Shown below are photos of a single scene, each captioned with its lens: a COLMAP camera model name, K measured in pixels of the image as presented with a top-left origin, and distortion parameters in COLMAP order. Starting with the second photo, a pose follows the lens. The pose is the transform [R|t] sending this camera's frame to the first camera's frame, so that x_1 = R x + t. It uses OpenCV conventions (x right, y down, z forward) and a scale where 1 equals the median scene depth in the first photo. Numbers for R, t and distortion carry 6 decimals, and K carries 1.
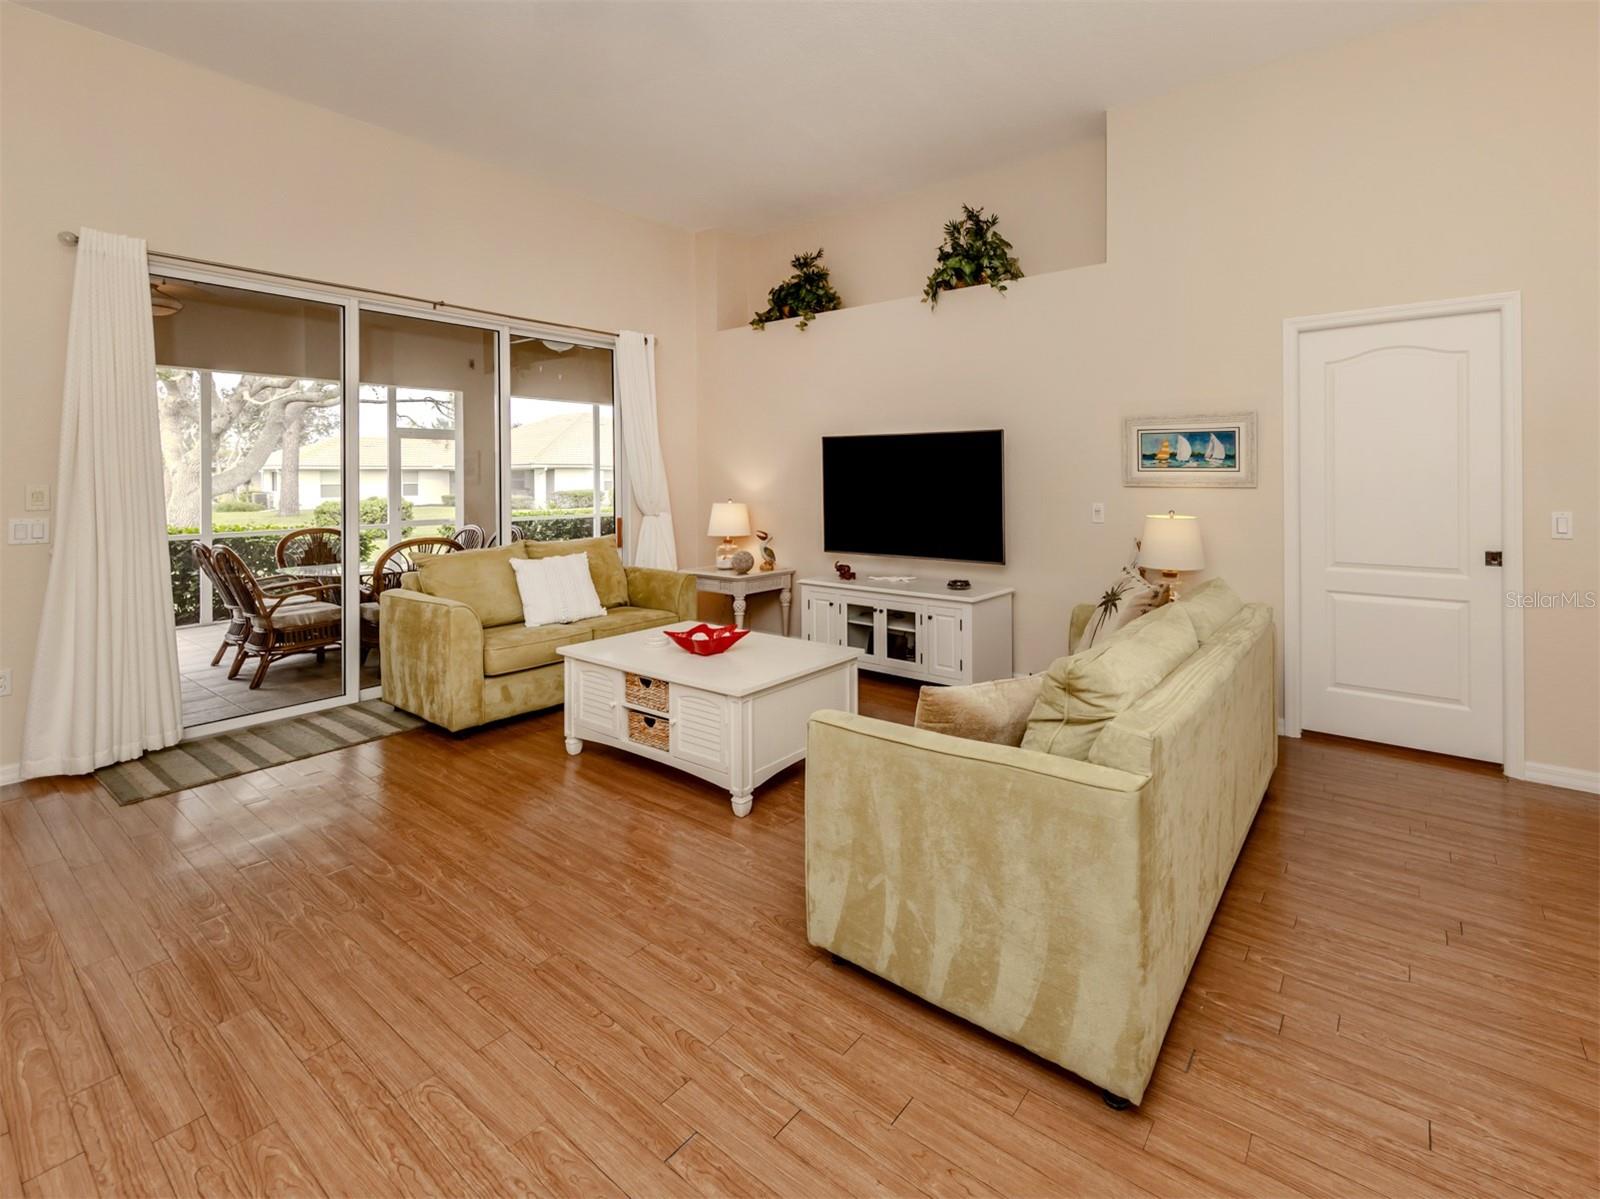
lens RADIAL K [[757.1, 0, 1023.9], [0, 757.1, 464.6], [0, 0, 1]] dist [0.008458, -0.000169]
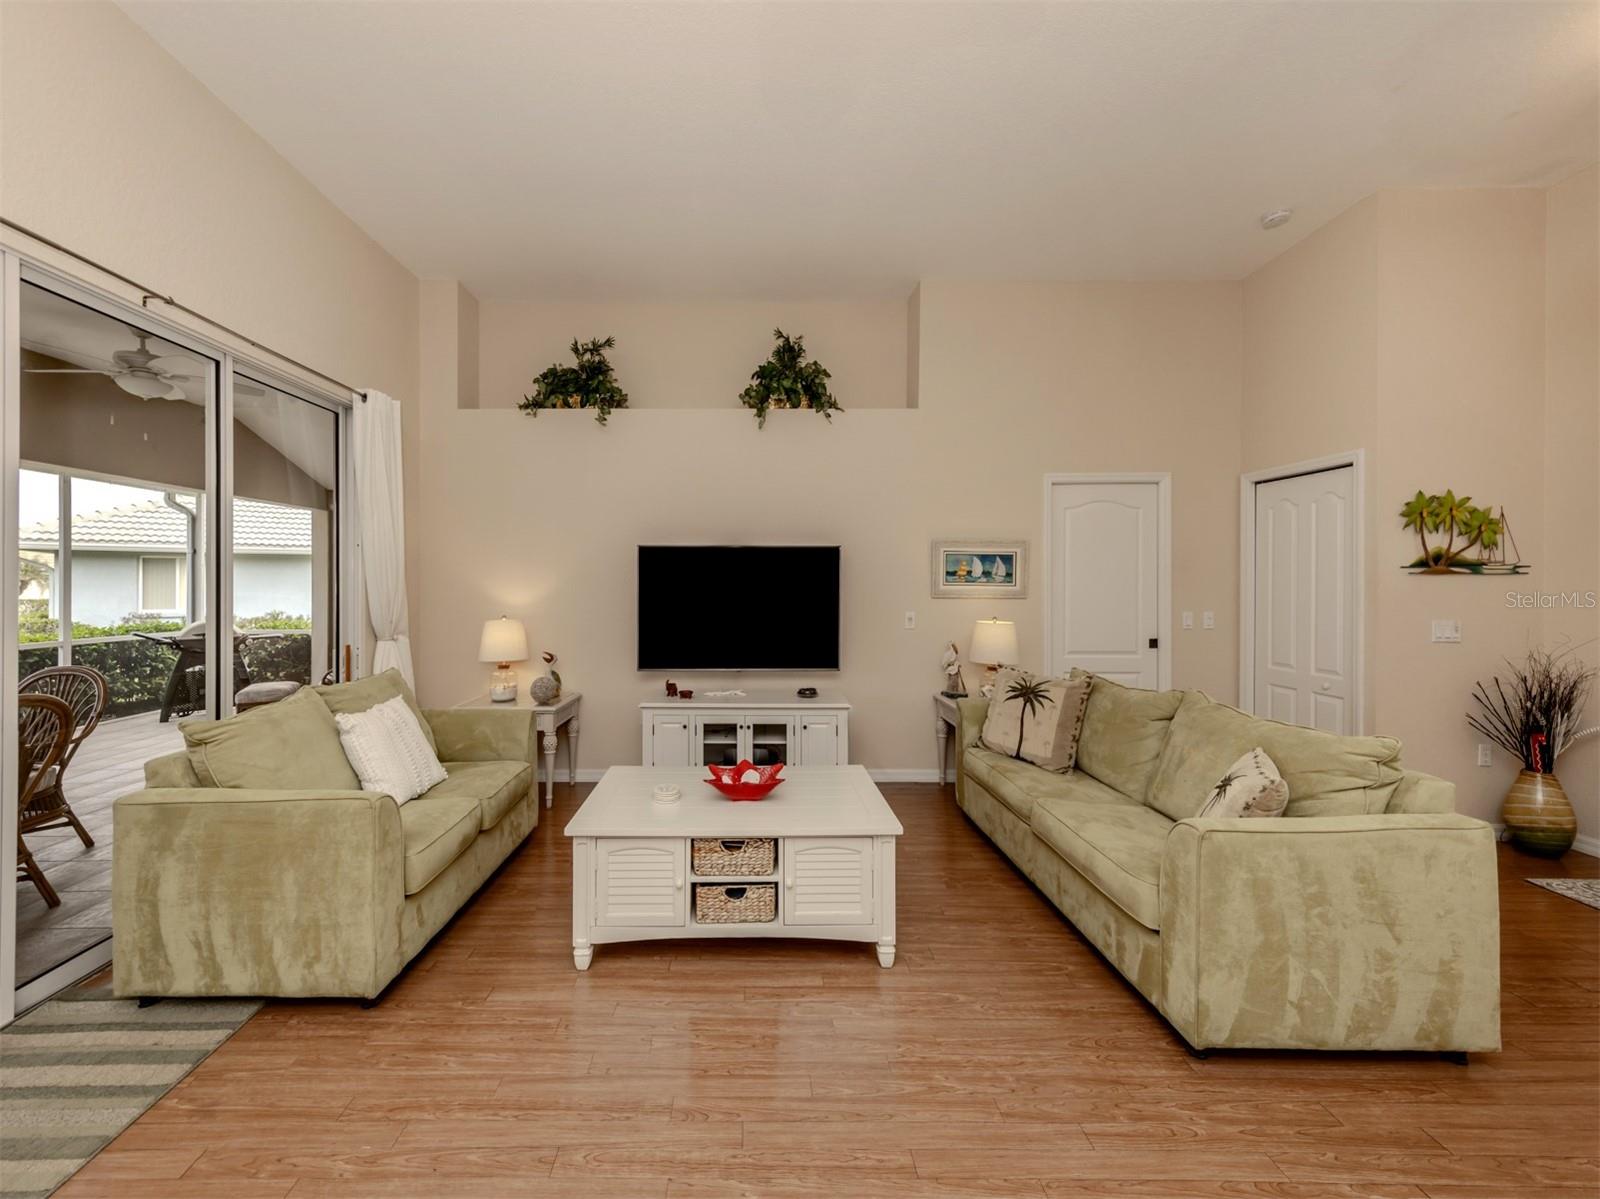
lens RADIAL K [[628.2, 0, 817.1], [0, 628.2, 573.2], [0, 0, 1]] dist [0.008011, -0.000687]
pose [[0.826668, 0.014444, 0.562504, -0.804119], [-0.013316, 0.999893, -0.006106, -0.002264], [-0.562532, -0.002443, 0.826772, 0.390174]]
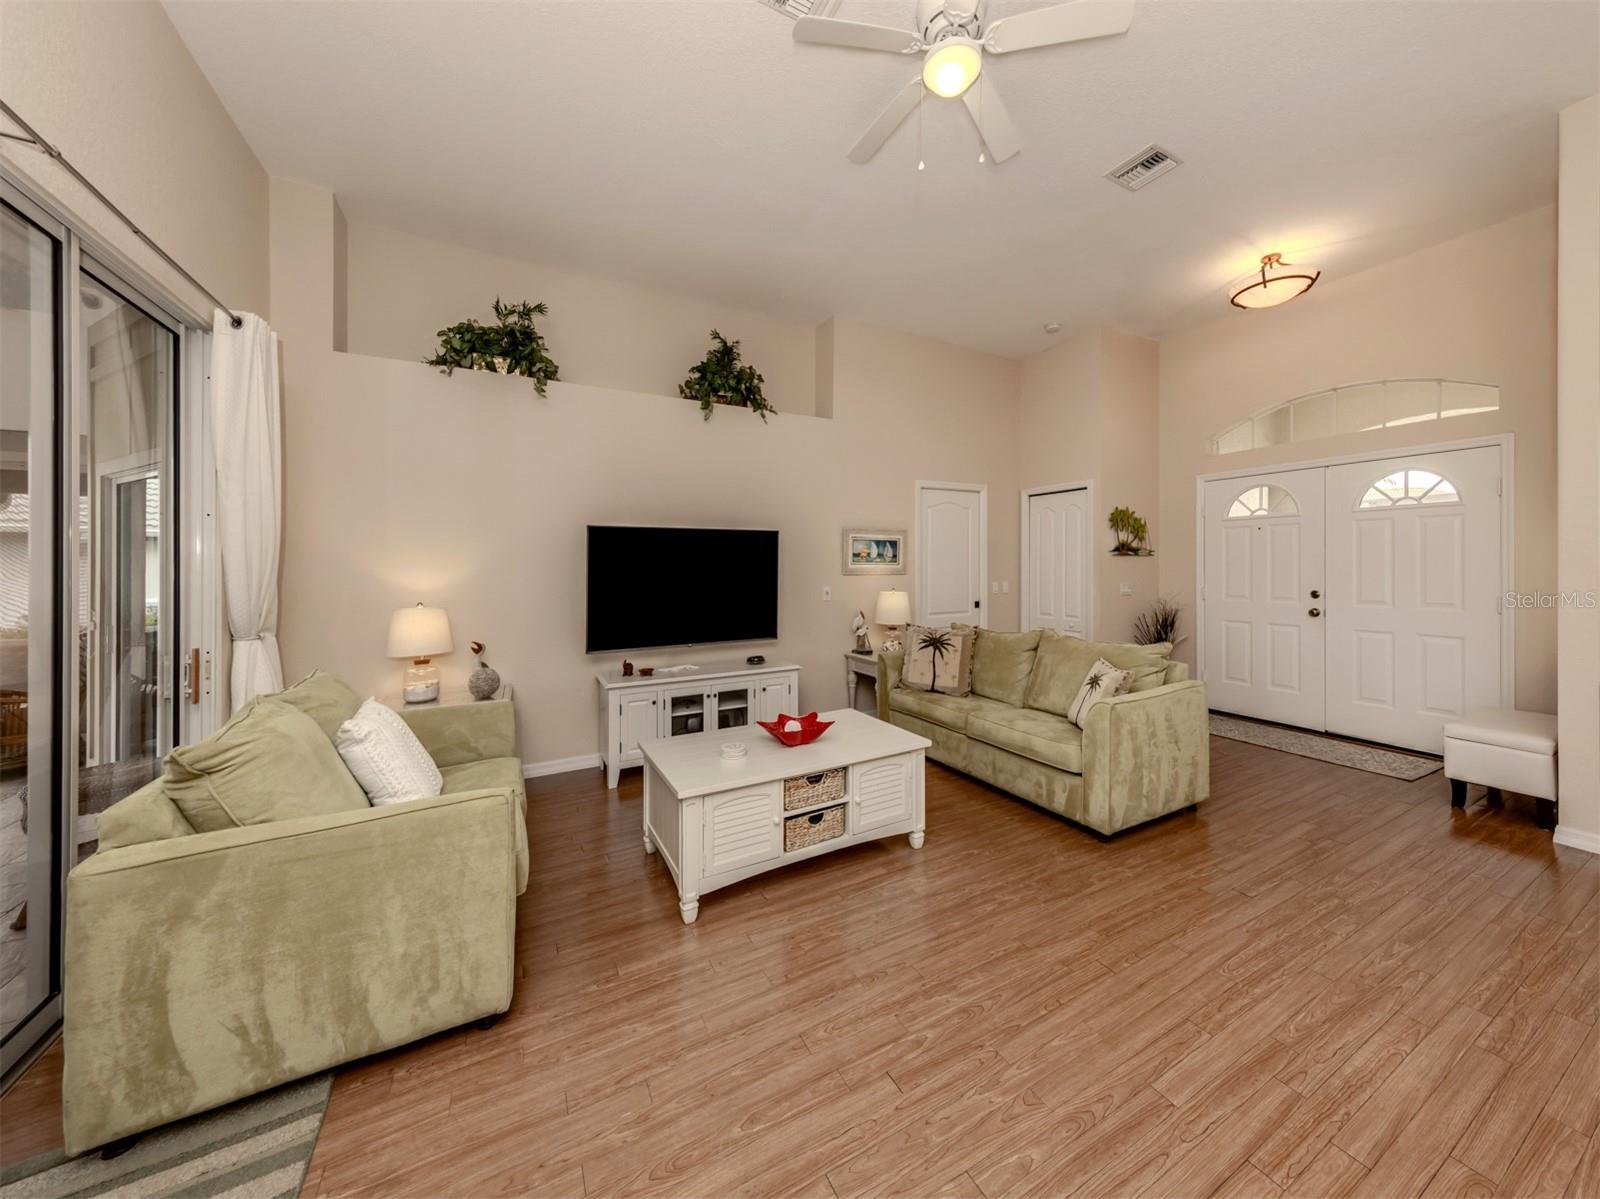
lens RADIAL K [[551.6, 0, 916.9], [0, 551.6, 557.2], [0, 0, 1]] dist [0.008466, -0.000633]
pose [[0.422673, 0.014513, 0.906166, -1.084230], [-0.006062, 0.999895, -0.013186, 0.010773], [-0.906262, 0.000080, 0.422716, 0.579797]]
